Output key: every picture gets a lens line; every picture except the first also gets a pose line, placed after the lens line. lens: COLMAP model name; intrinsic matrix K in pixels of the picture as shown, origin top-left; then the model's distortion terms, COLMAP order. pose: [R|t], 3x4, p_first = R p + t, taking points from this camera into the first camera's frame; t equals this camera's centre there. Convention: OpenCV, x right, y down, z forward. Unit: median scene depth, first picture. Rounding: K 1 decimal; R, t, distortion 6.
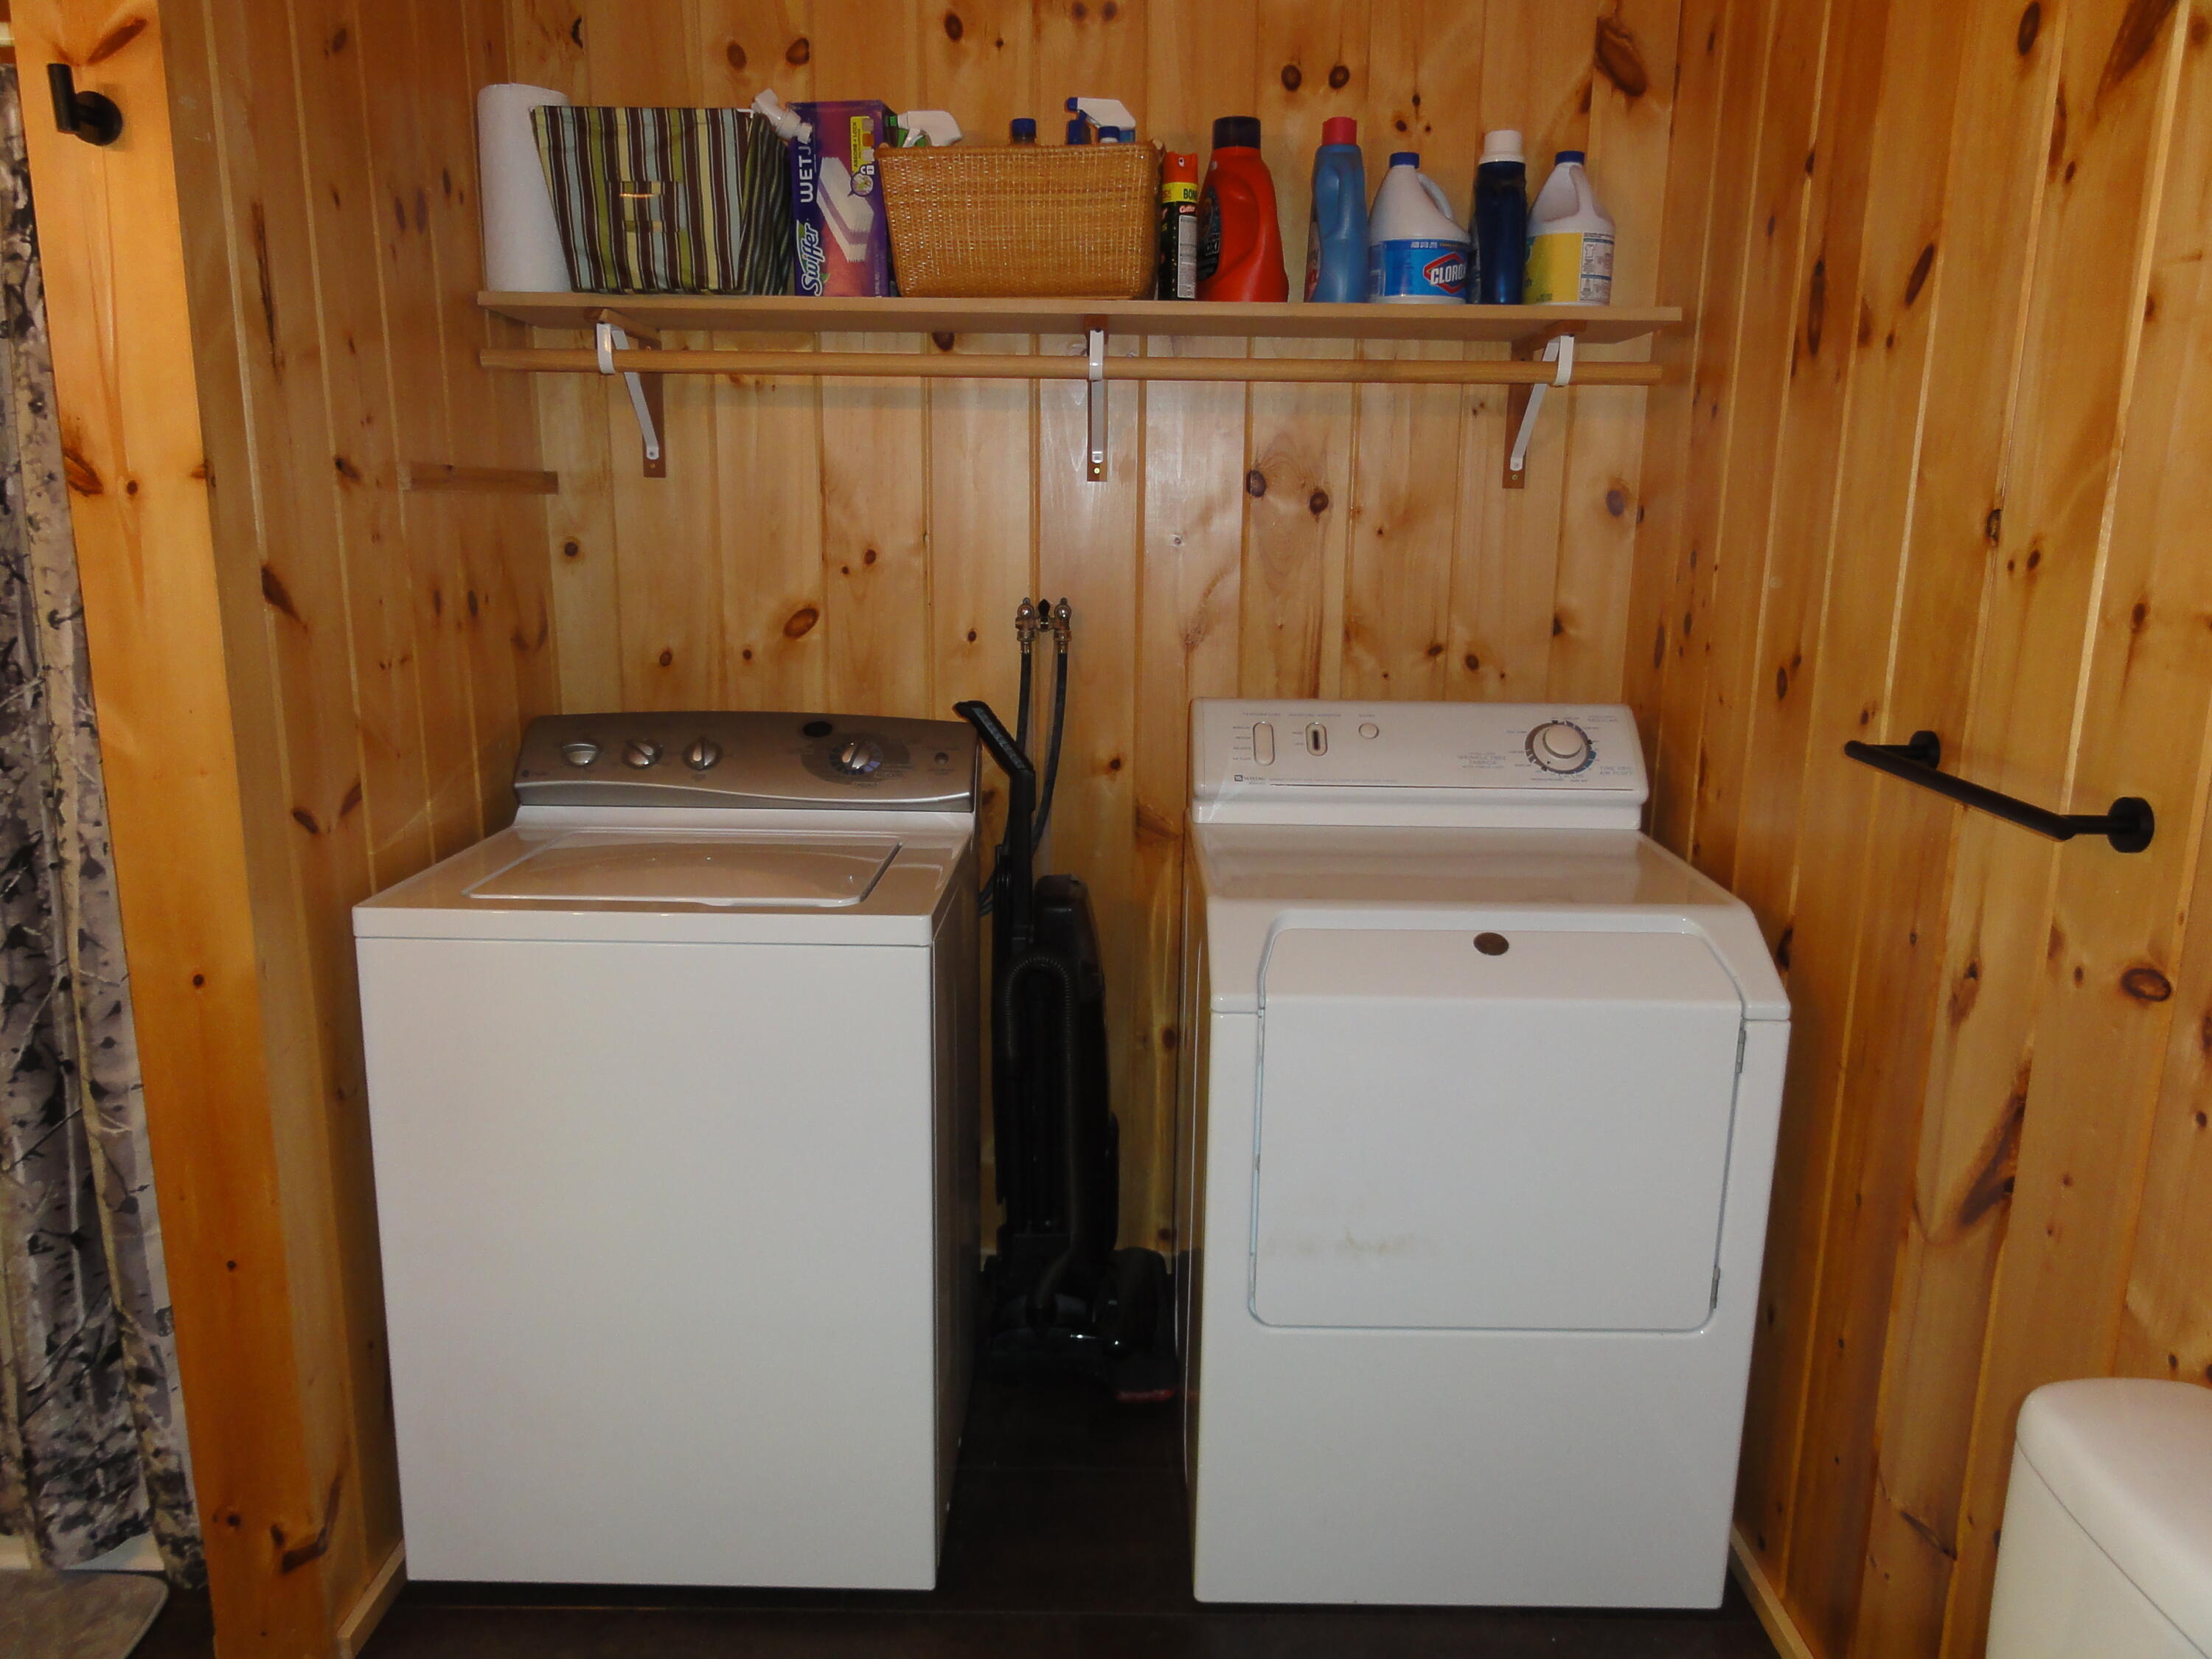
lens RADIAL K [[1574.4, 0, 1108.3], [0, 1574.4, 834.5], [0, 0, 1]] dist [-0.006729, 0.008627]
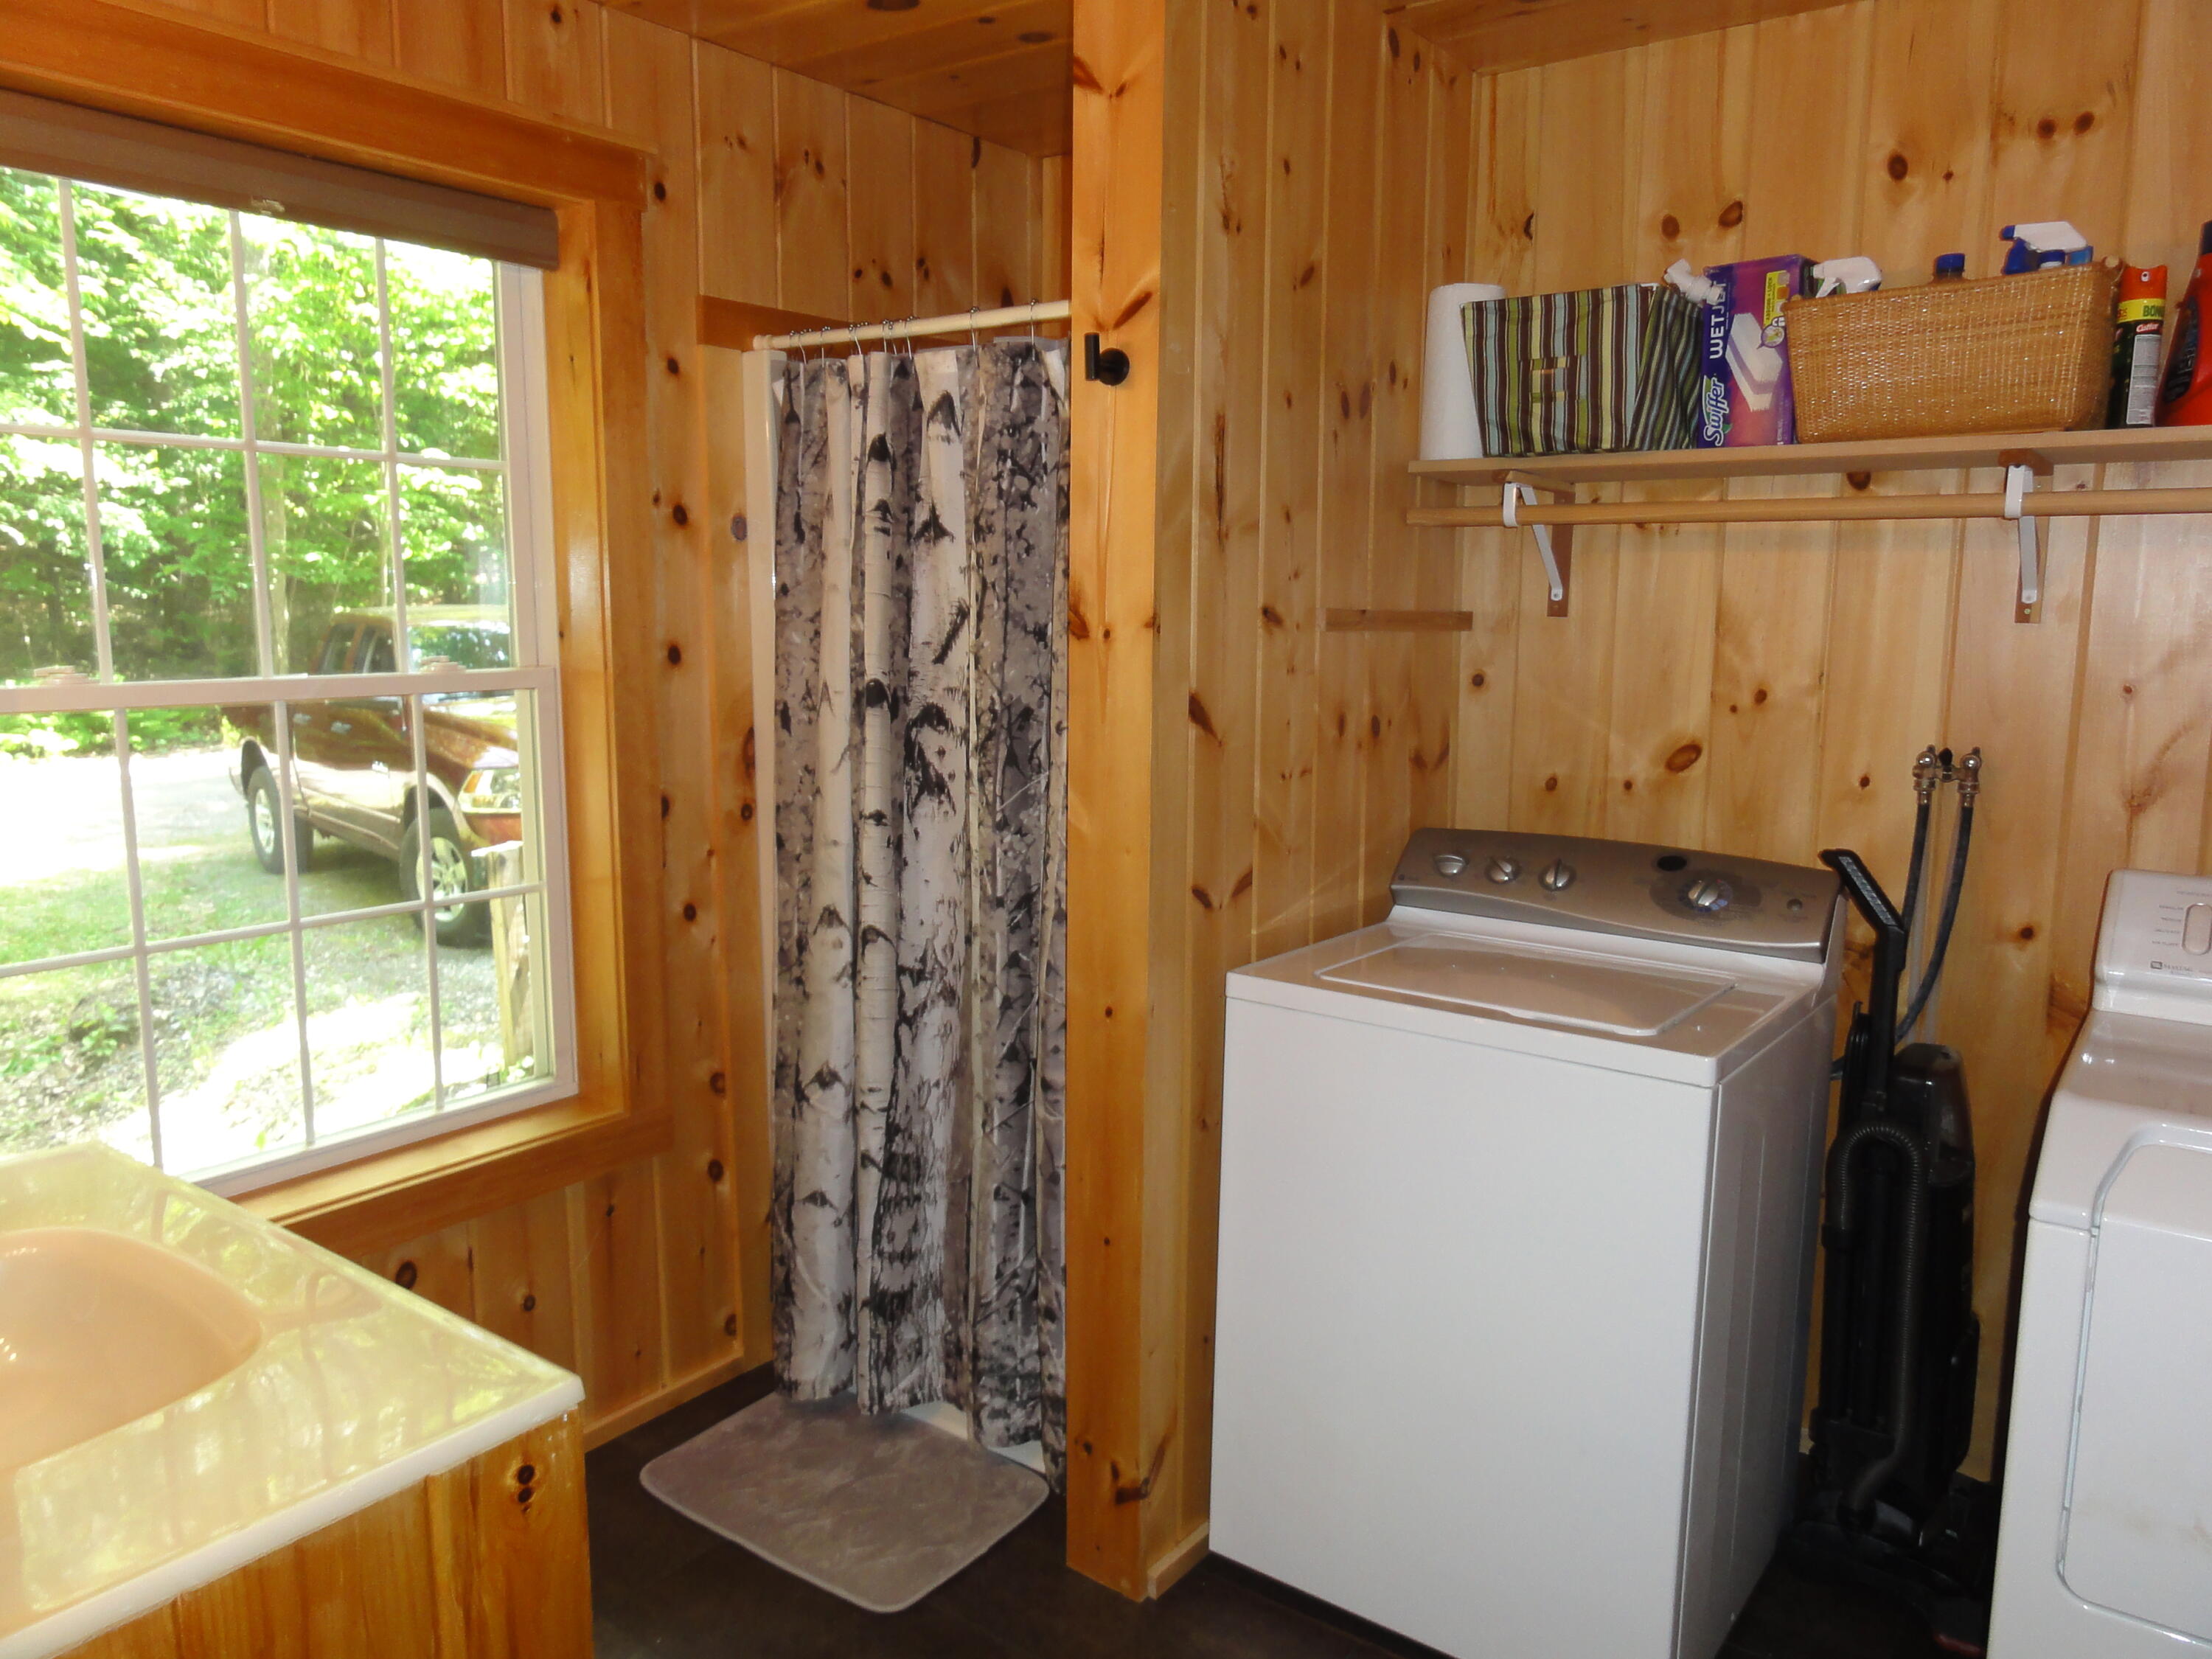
lens RADIAL K [[1574.4, 0, 1115.1], [0, 1574.4, 829.5], [0, 0, 1]] dist [-0.006729, 0.008627]
pose [[0.806322, 0.082630, -0.585676, 0.127428], [-0.125816, 0.991494, -0.033330, -0.009590], [0.577940, 0.100562, 0.809859, -0.040387]]
